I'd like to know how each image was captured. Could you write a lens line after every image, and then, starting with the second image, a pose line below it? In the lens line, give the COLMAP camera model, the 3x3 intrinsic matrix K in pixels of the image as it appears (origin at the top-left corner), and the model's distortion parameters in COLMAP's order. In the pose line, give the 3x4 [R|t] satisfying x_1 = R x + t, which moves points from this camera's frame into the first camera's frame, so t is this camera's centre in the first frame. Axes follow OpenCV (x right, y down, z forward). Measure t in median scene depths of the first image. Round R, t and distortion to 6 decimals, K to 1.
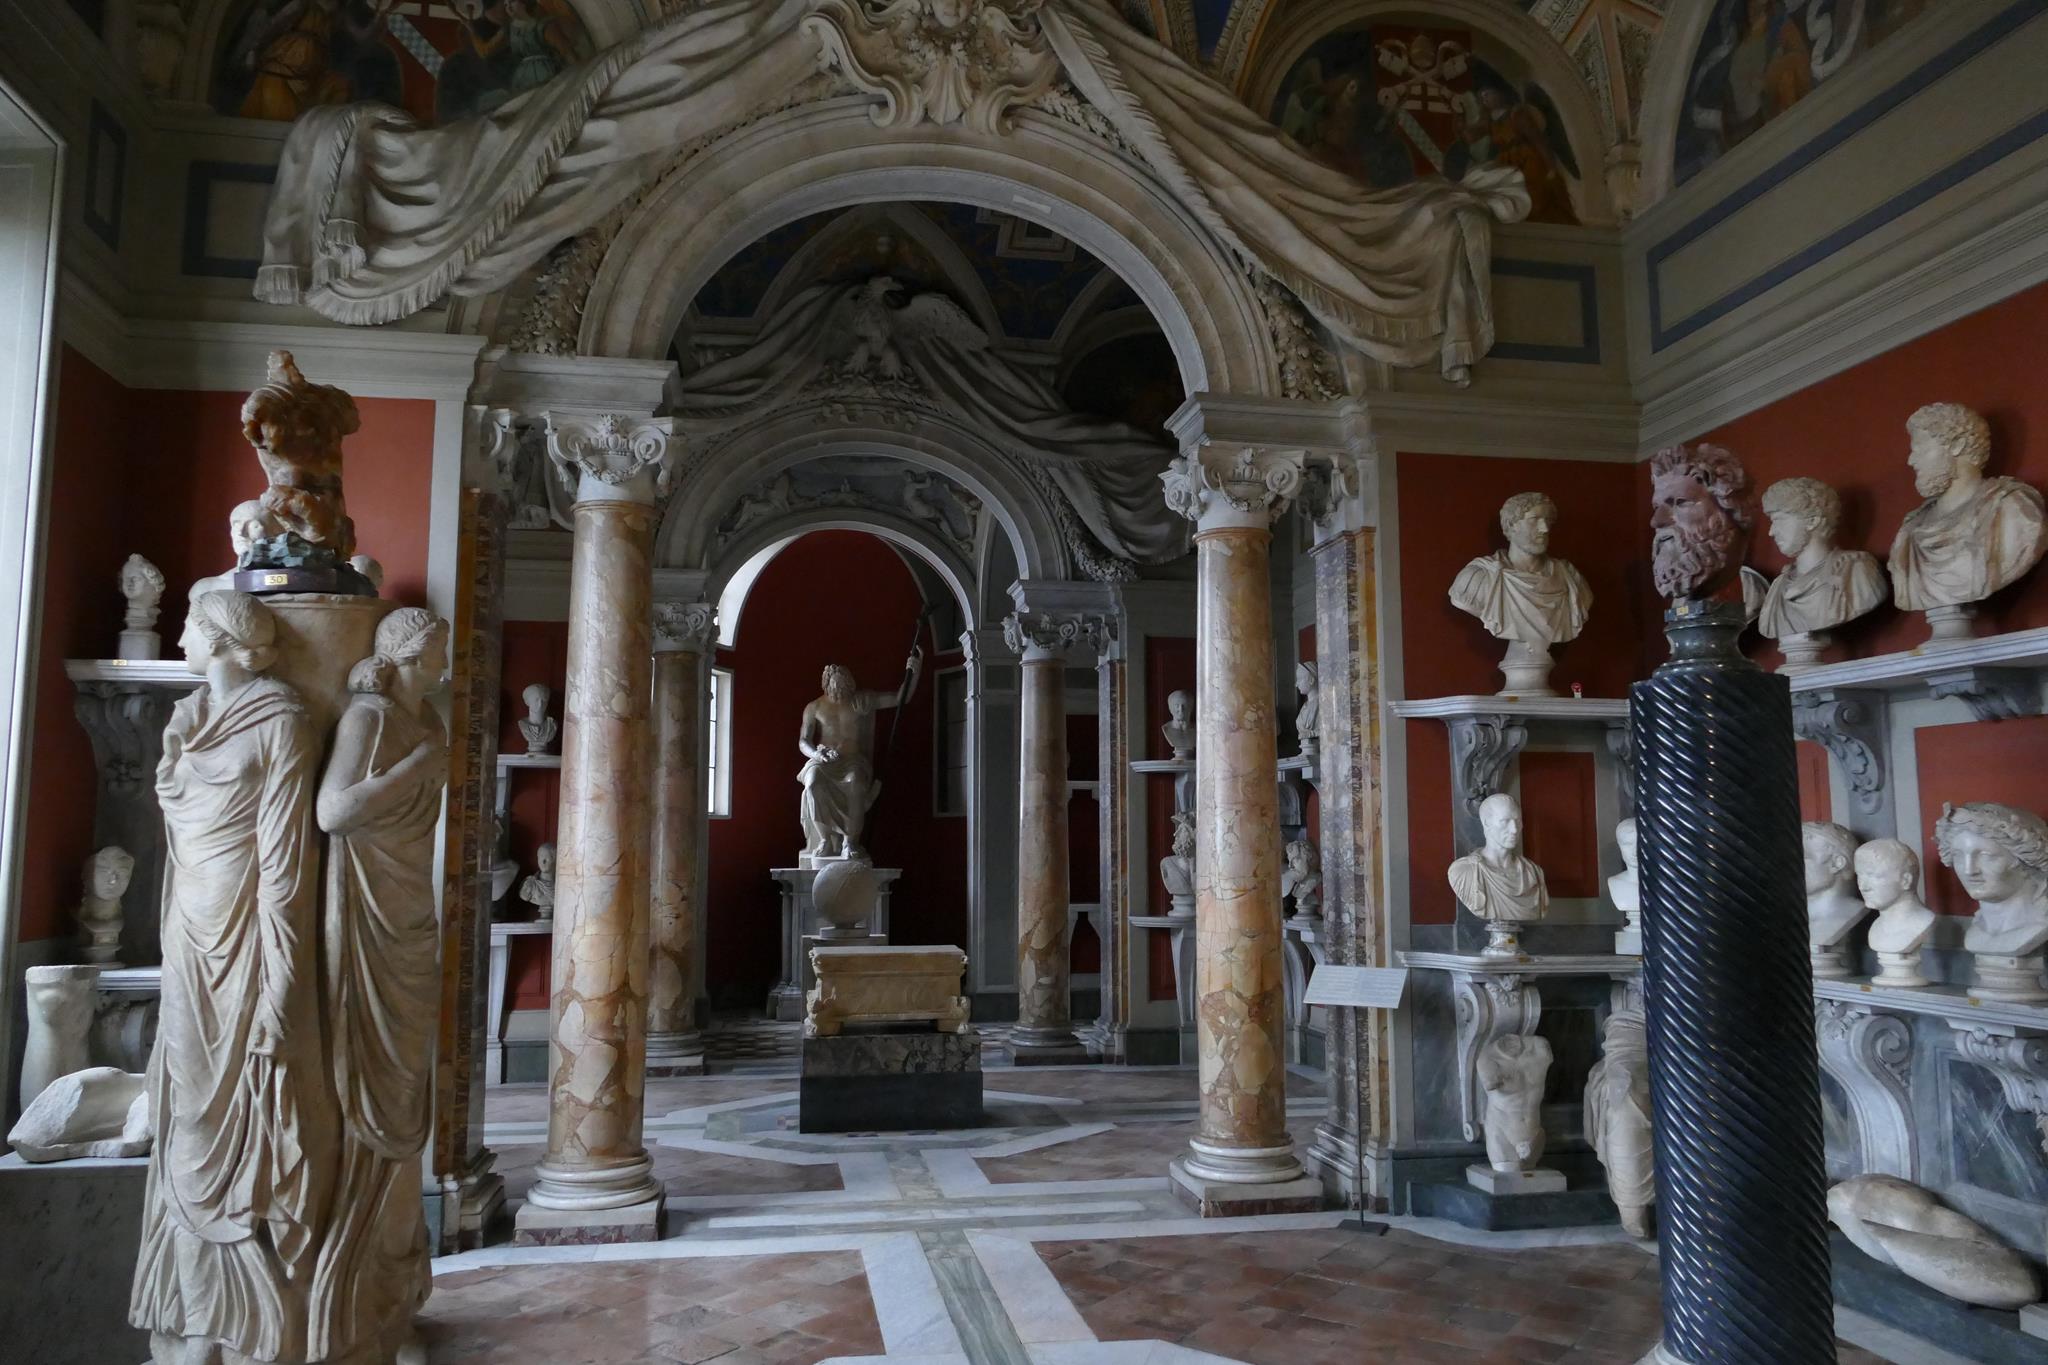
lens RADIAL K [[1473.3, 0, 1023.4], [0, 1473.3, 681.6], [0, 0, 1]] dist [-0.001820, -0.000289]
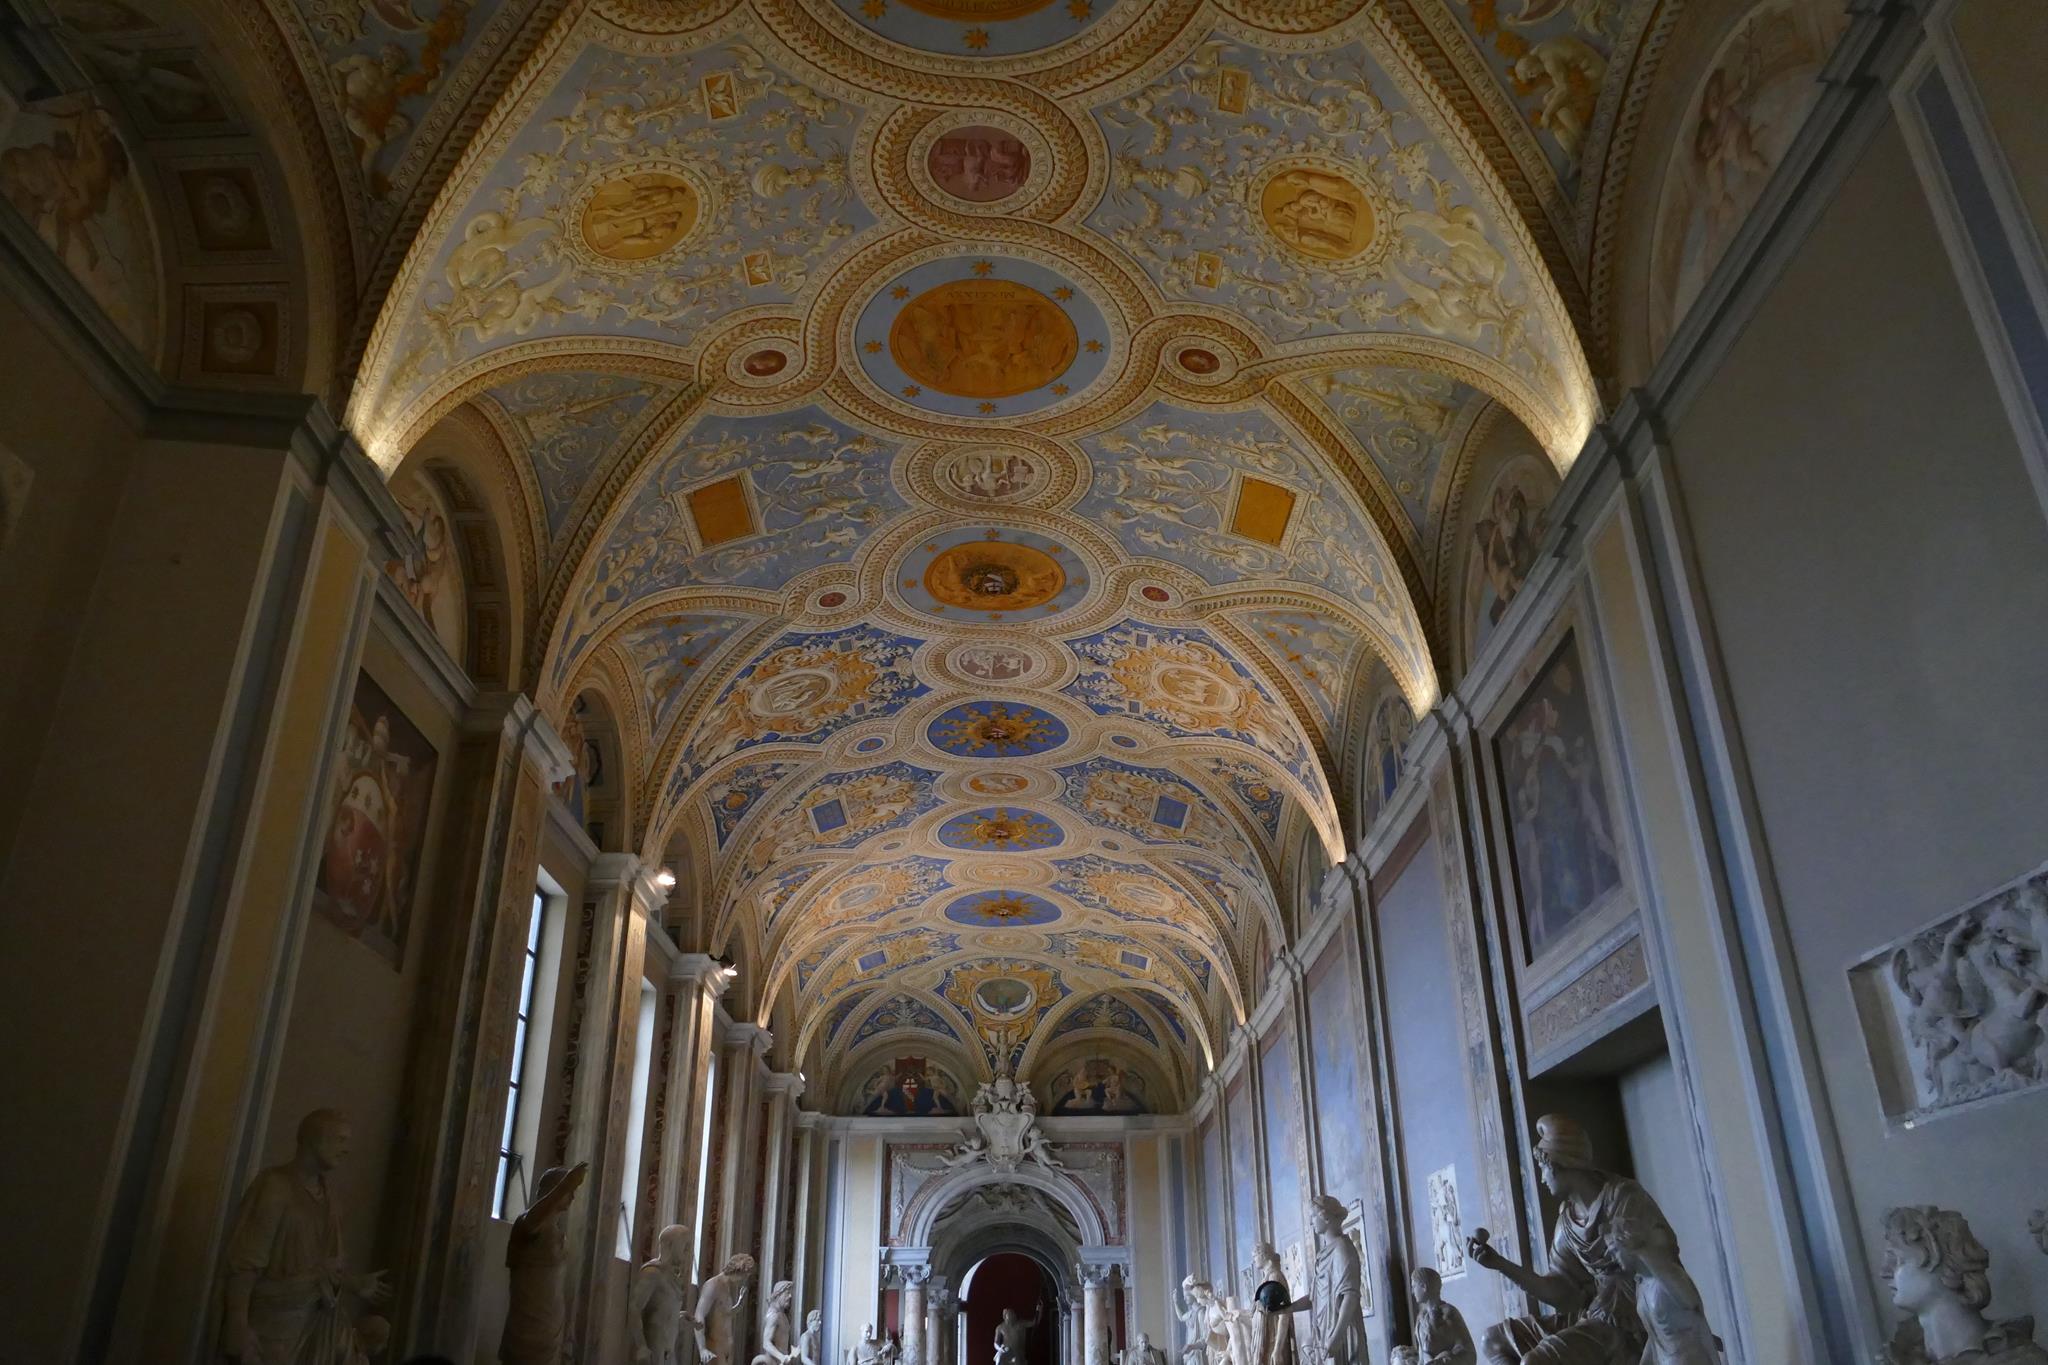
lens RADIAL K [[1473.3, 0, 1022.6], [0, 1473.3, 683.2], [0, 0, 1]] dist [-0.001820, -0.000289]
pose [[0.985198, -0.079137, -0.152058, 0.350270], [0.024752, 0.943436, -0.330629, -0.182122], [0.169622, 0.321972, 0.931430, -1.606369]]
